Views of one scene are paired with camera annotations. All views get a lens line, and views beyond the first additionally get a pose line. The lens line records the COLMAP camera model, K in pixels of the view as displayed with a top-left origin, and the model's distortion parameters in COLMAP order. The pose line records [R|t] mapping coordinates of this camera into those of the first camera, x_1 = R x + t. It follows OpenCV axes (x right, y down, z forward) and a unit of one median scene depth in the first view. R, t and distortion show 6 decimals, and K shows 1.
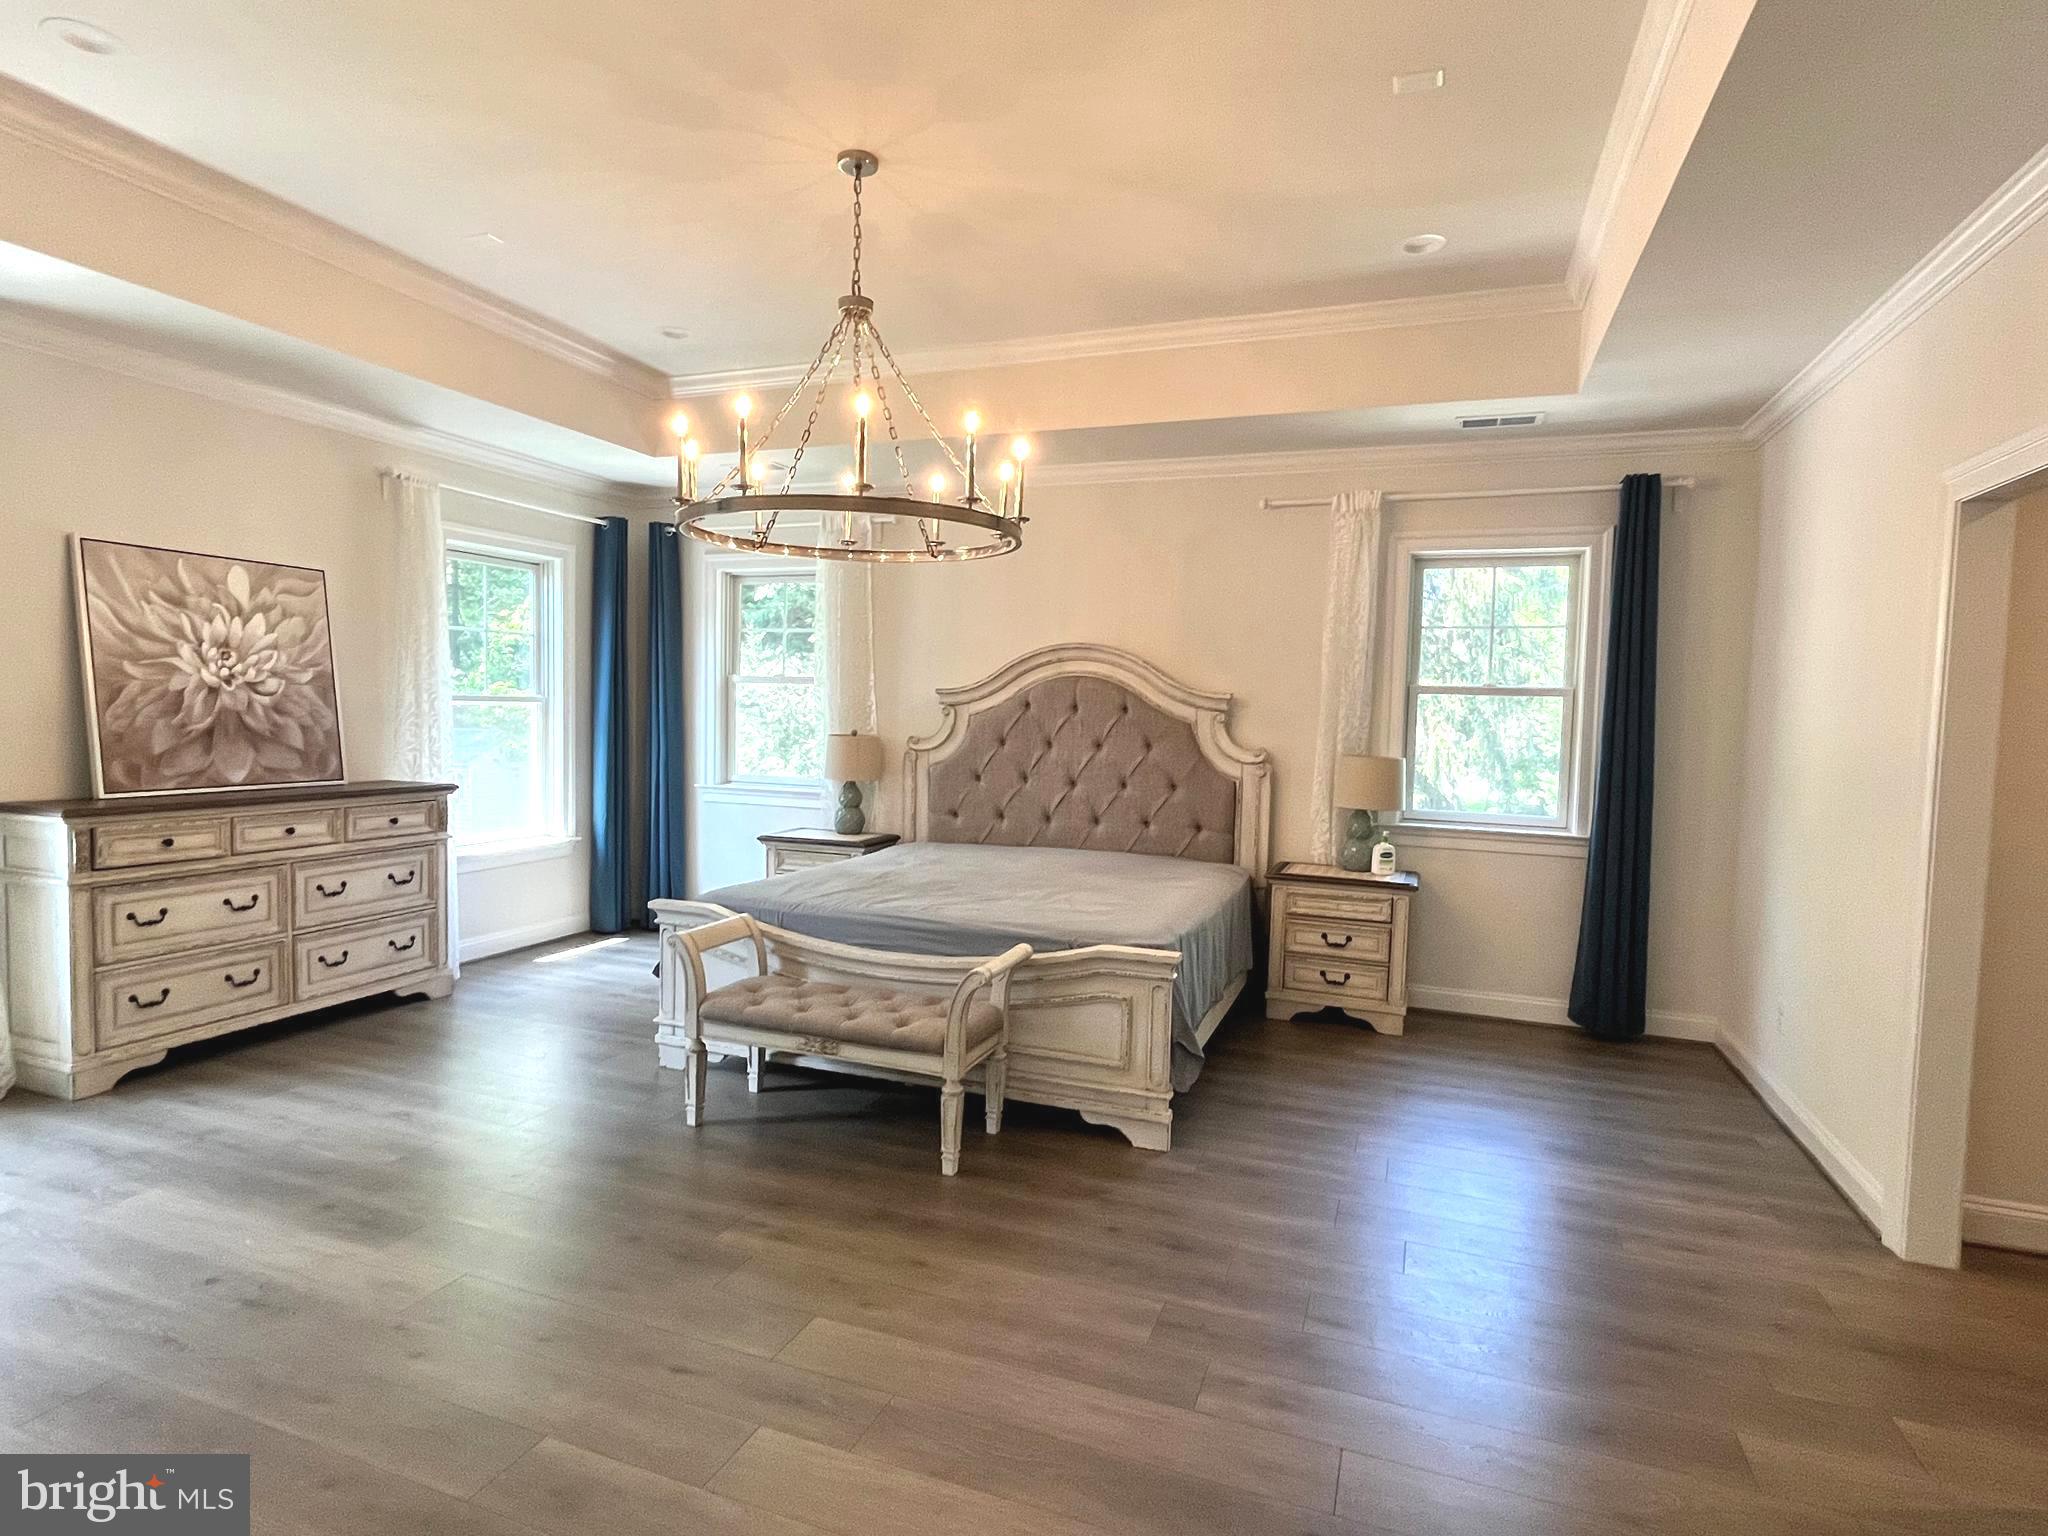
lens RADIAL K [[1078.2, 0, 1023.0], [0, 1078.2, 766.5], [0, 0, 1]] dist [-0.002742, -0.000101]
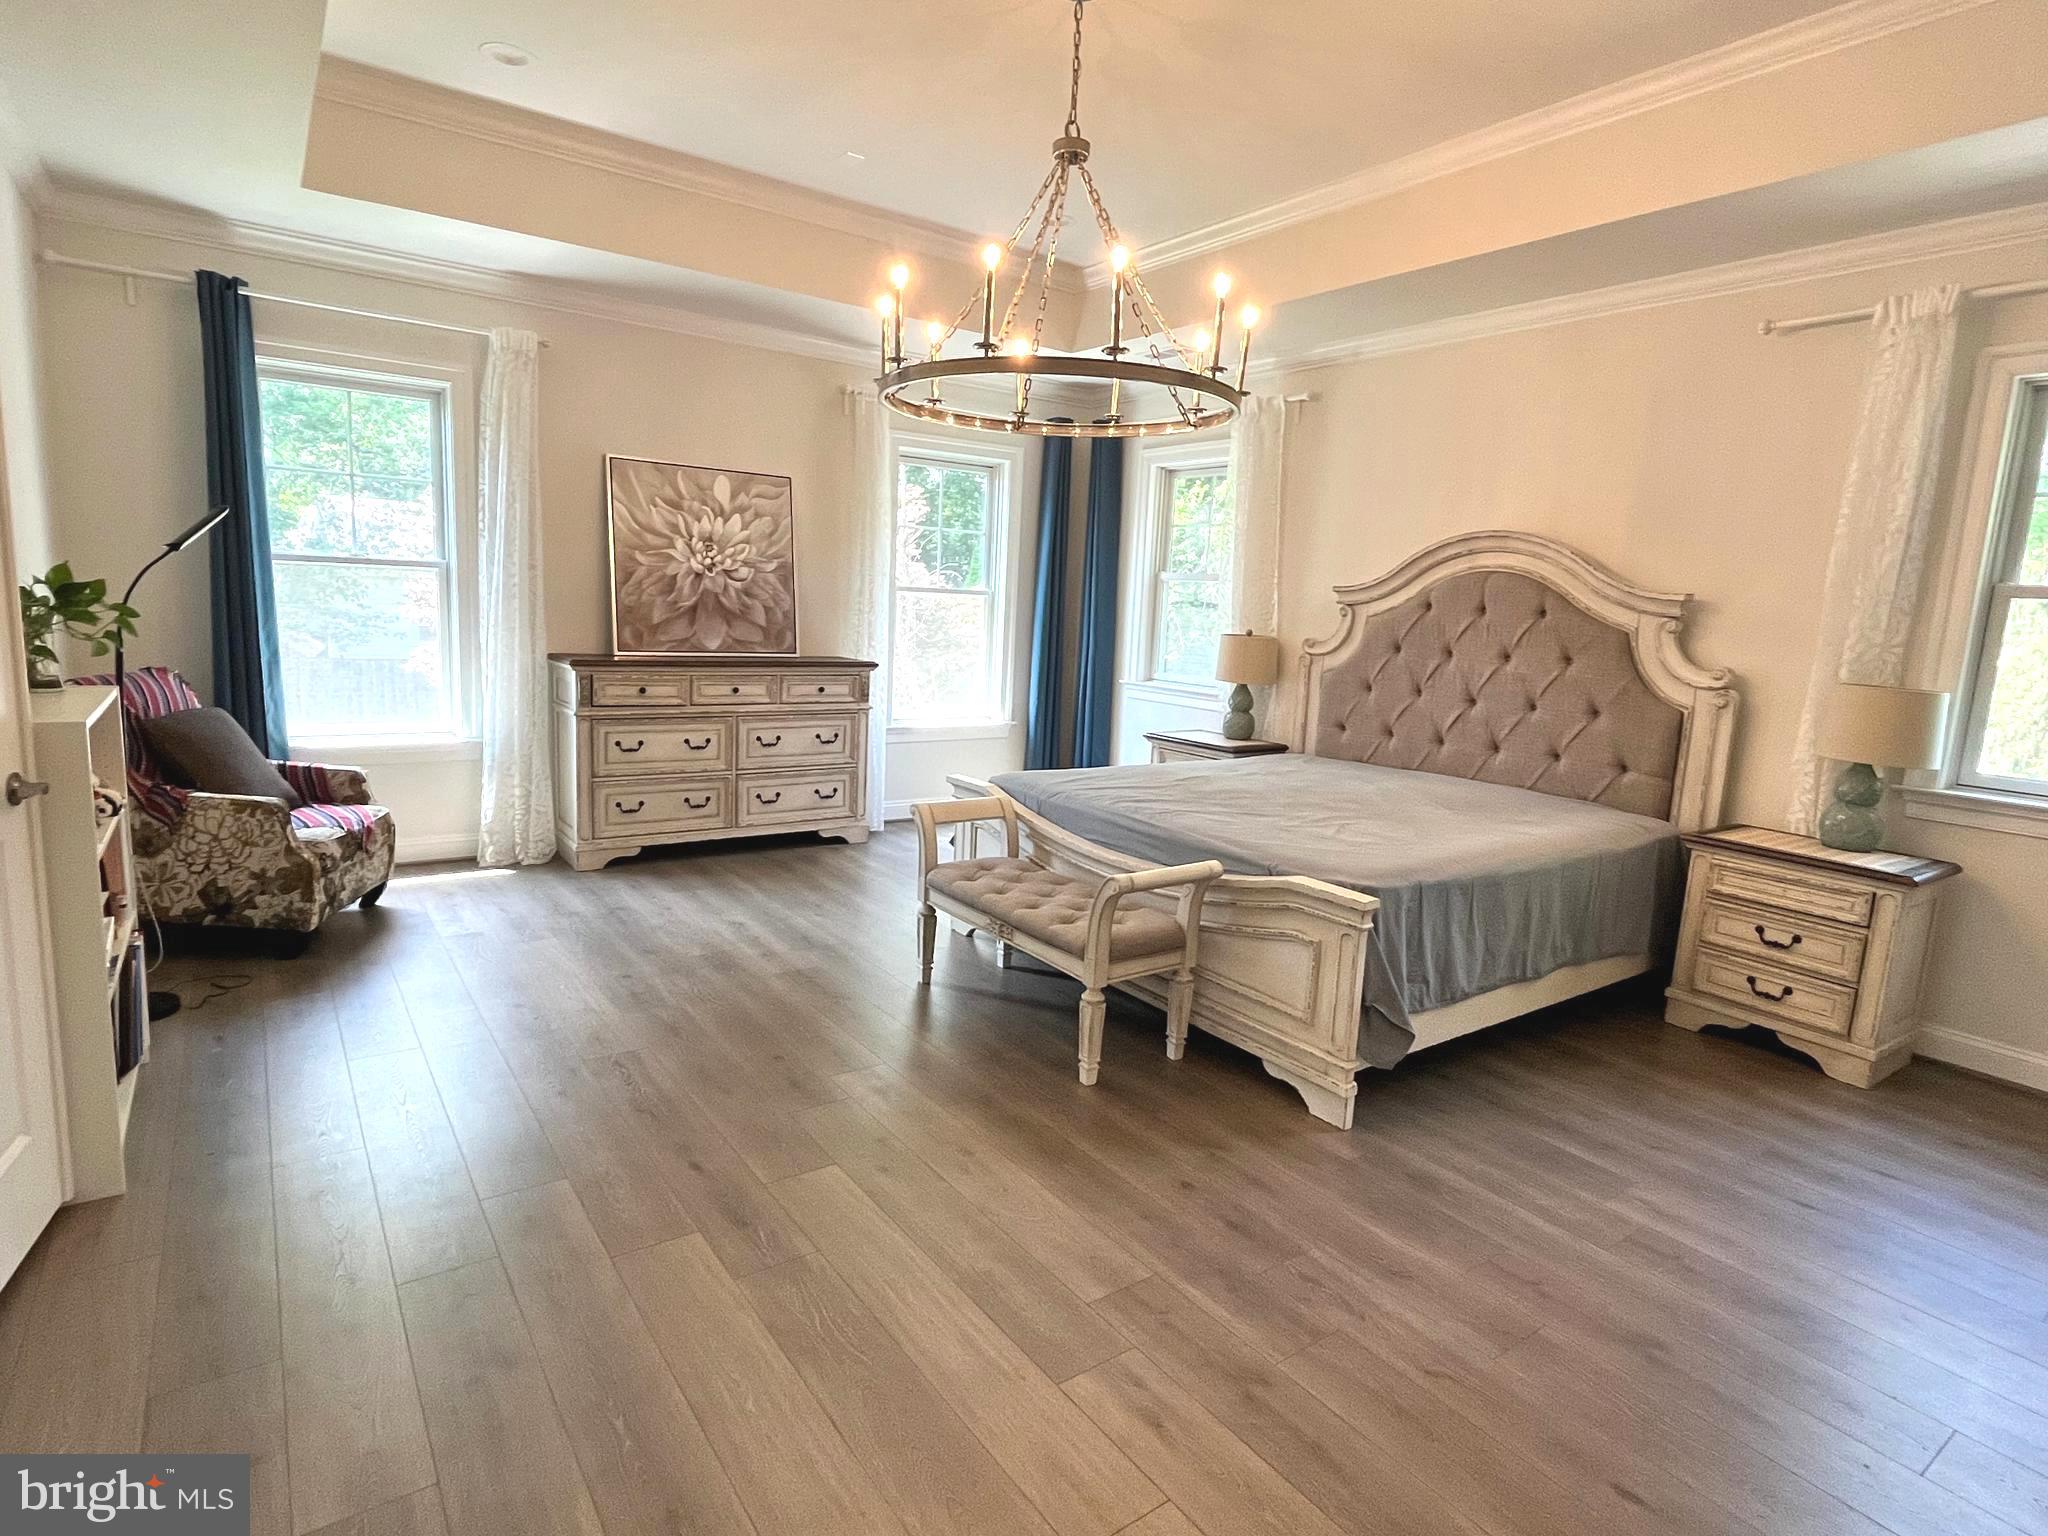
lens RADIAL K [[1078.2, 0, 1019.9], [0, 1078.2, 764.9], [0, 0, 1]] dist [-0.002742, -0.000101]
pose [[0.832315, 0.100763, -0.545067, 0.258109], [-0.059112, 0.993866, 0.093466, 0.009122], [0.551142, -0.045573, 0.833166, 0.130196]]
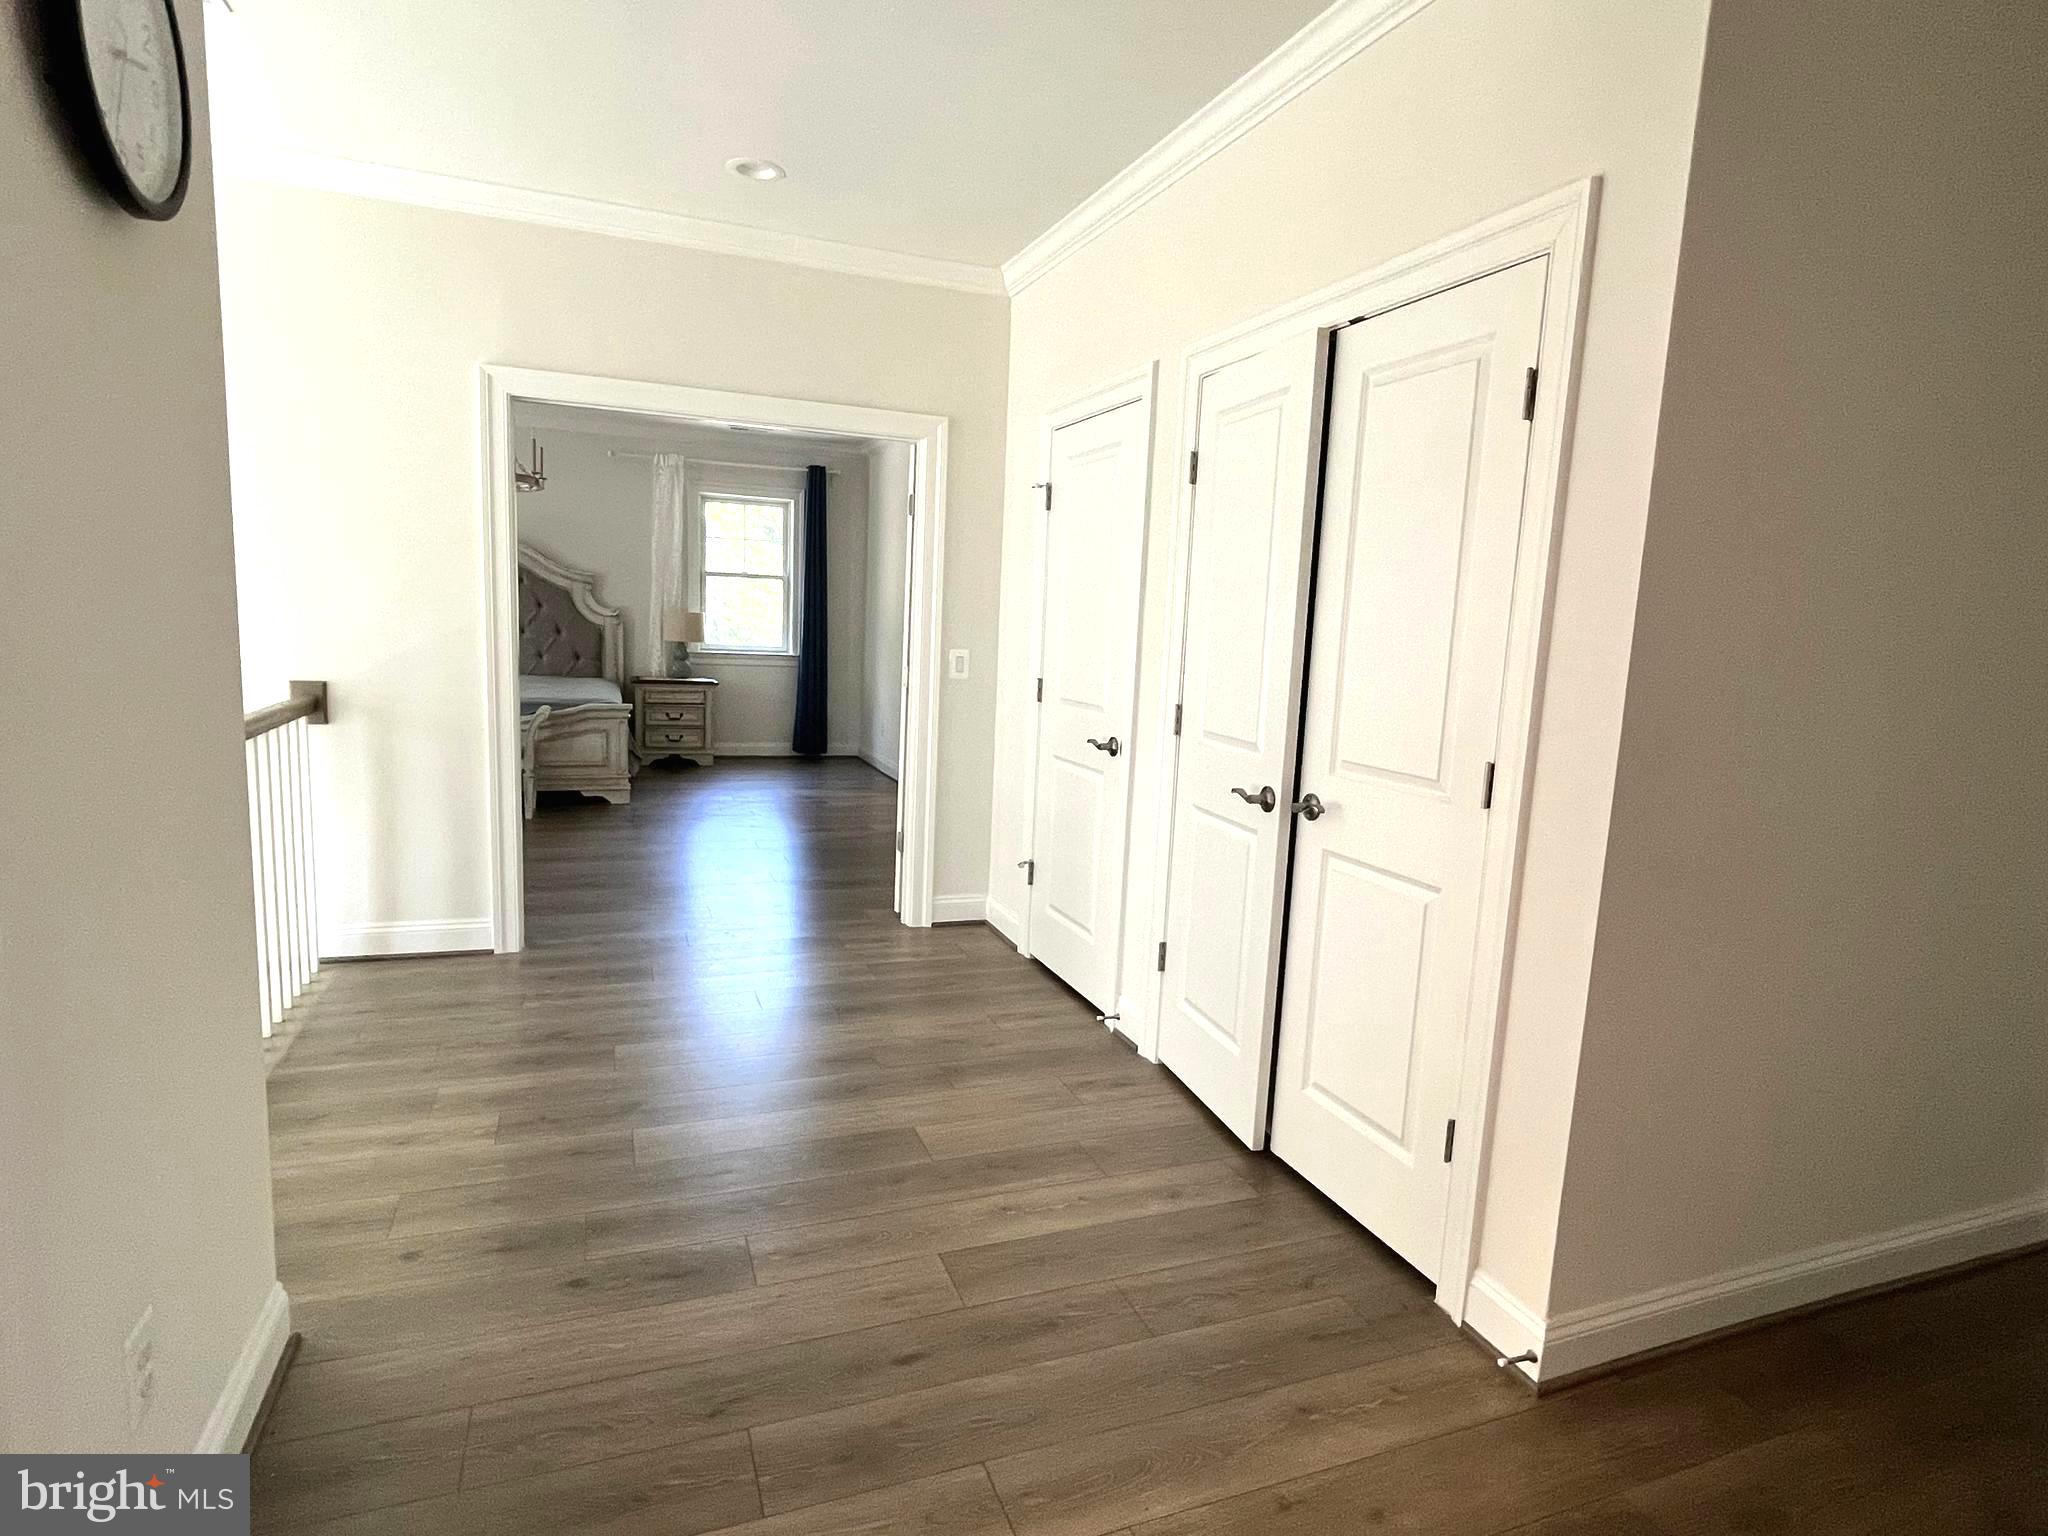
lens RADIAL K [[1078.2, 0, 1014.9], [0, 1078.2, 768.7], [0, 0, 1]] dist [-0.002742, -0.000101]
pose [[0.748007, -0.085996, 0.658095, -0.476140], [0.011825, 0.993139, 0.116336, 0.049492], [-0.663585, -0.079238, 0.743893, -0.712717]]
